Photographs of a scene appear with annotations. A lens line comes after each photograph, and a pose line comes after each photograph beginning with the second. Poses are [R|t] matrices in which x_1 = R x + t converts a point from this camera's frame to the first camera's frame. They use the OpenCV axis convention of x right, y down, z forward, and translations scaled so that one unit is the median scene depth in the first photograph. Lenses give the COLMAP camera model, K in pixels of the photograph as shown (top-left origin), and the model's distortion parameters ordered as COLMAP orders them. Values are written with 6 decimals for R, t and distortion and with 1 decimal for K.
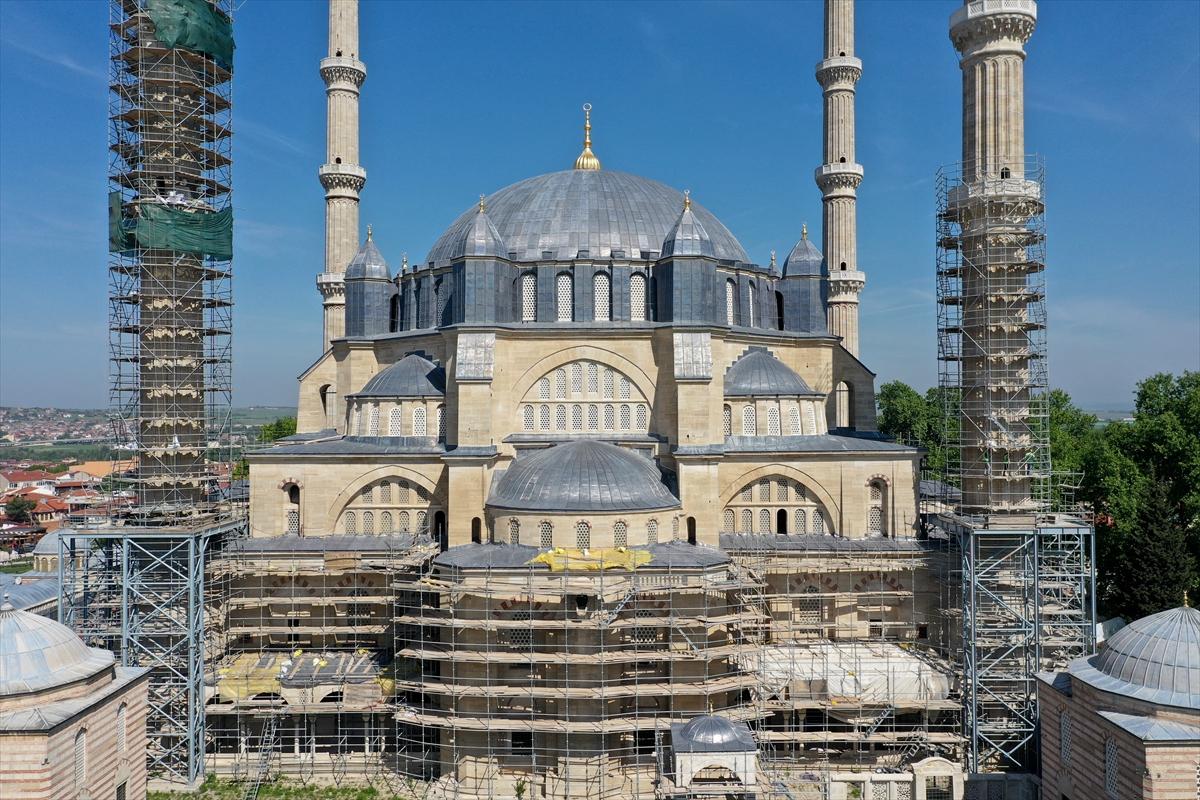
lens RADIAL K [[947.2, 0, 572.6], [0, 947.2, 409.7], [0, 0, 1]] dist [0.003870, -0.000550]
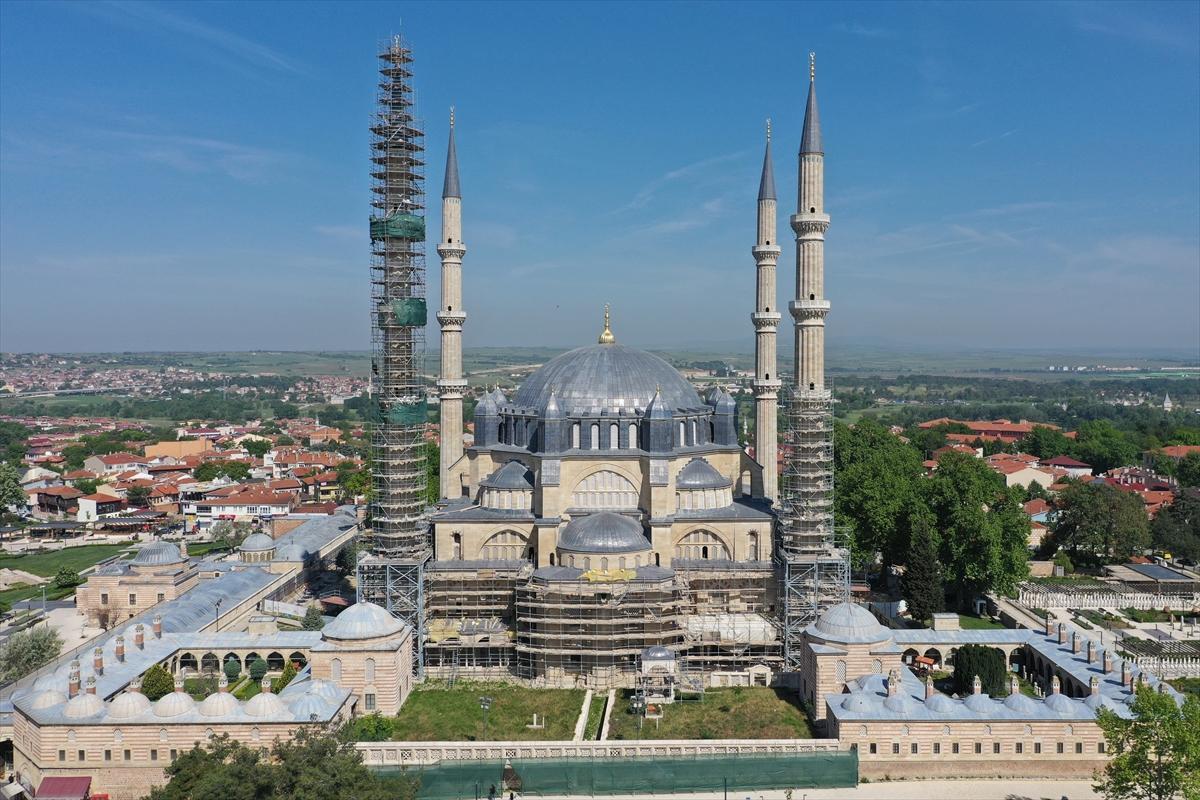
lens RADIAL K [[1124.5, 0, 602.2], [0, 1124.5, 357.6], [0, 0, 1]] dist [-0.004953, -0.007355]
pose [[0.999926, 0.002716, 0.011817, -0.023166], [-0.003109, 0.999439, 0.033333, -0.384643], [-0.011720, -0.033367, 0.999374, -1.395589]]
